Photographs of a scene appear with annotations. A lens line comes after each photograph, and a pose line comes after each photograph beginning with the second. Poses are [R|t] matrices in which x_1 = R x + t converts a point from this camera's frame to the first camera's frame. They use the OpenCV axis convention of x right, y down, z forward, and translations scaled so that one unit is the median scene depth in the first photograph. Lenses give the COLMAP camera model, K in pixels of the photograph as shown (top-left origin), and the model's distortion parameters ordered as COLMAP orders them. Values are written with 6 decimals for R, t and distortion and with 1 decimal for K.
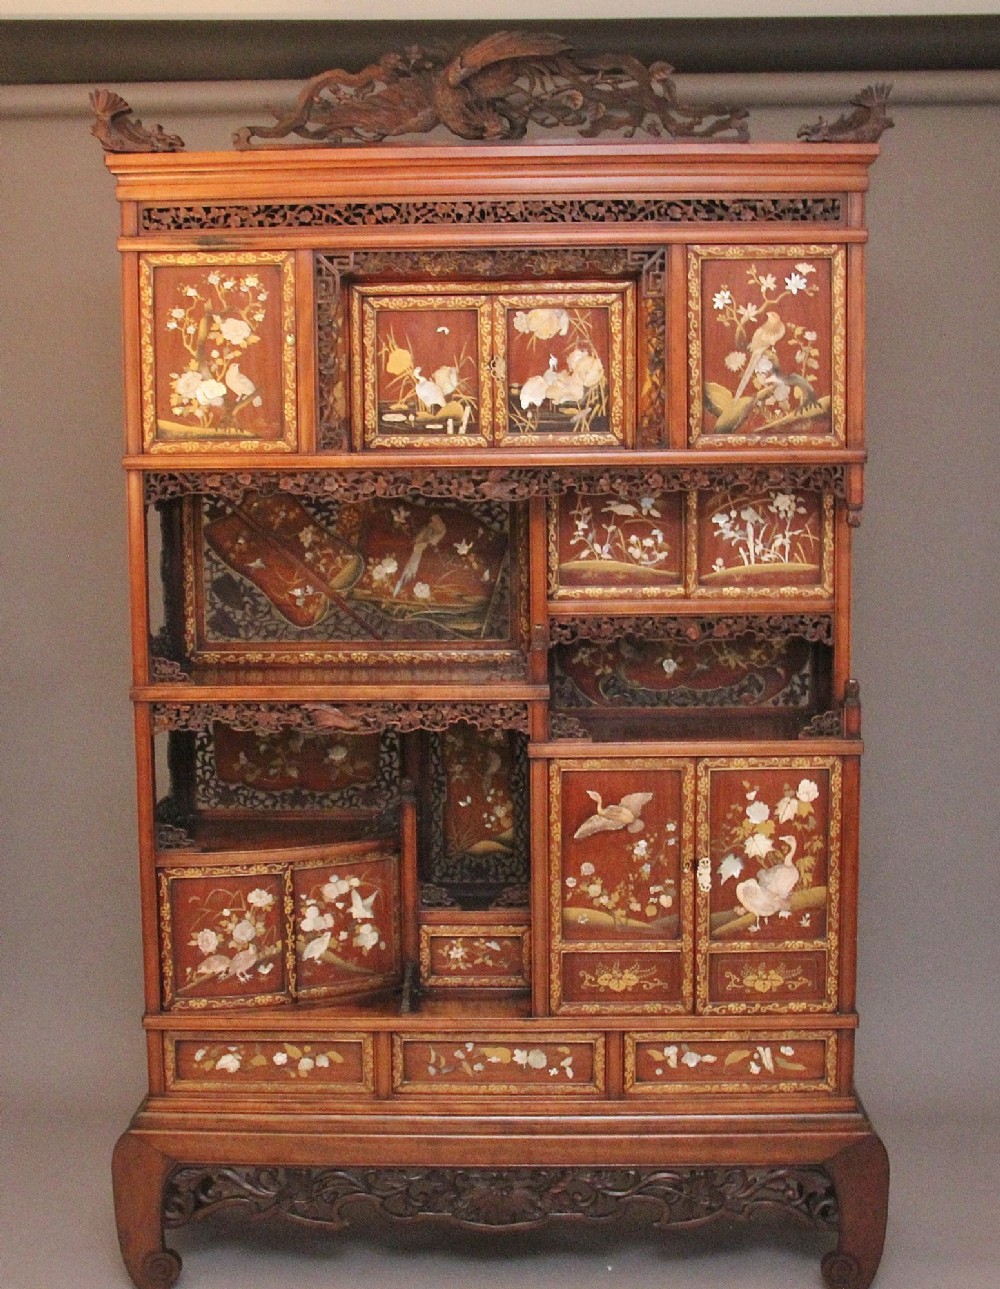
lens RADIAL K [[1869.3, 0, 493.4], [0, 1869.3, 683.0], [0, 0, 1]] dist [-0.145186, 0.000799]
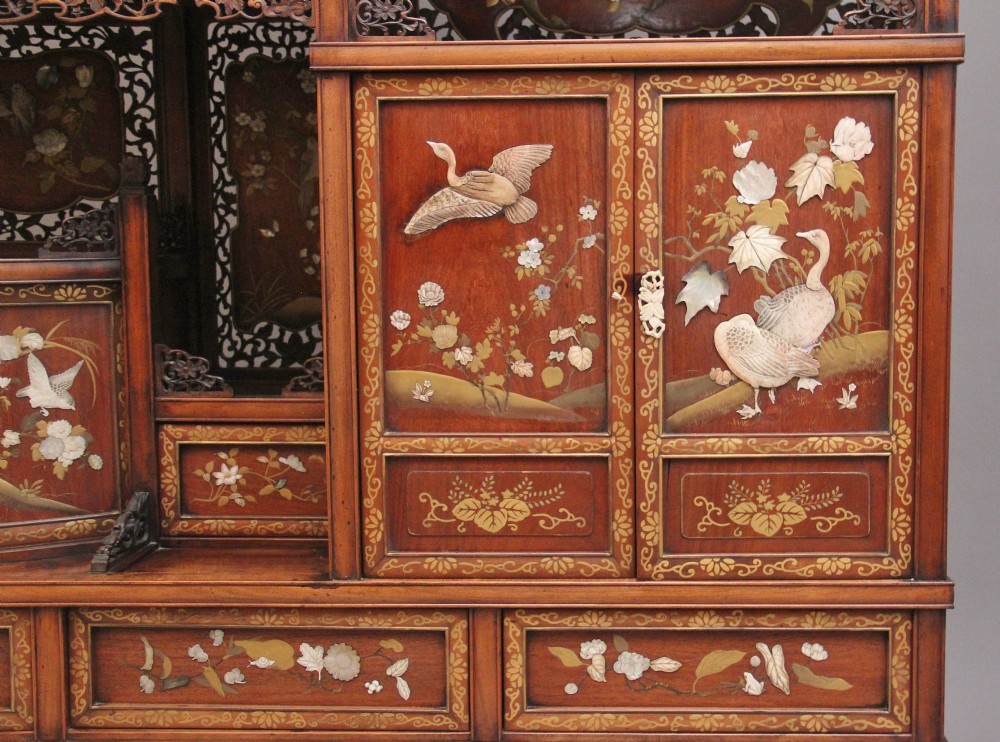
lens RADIAL K [[1473.8, 0, 595.1], [0, 1473.8, 387.5], [0, 0, 1]] dist [-0.020774, 0.432129]
pose [[0.999925, 0.007864, -0.009362, 0.101000], [-0.008122, 0.999579, -0.027855, 0.137438], [0.009139, 0.027929, 0.999568, 0.586592]]
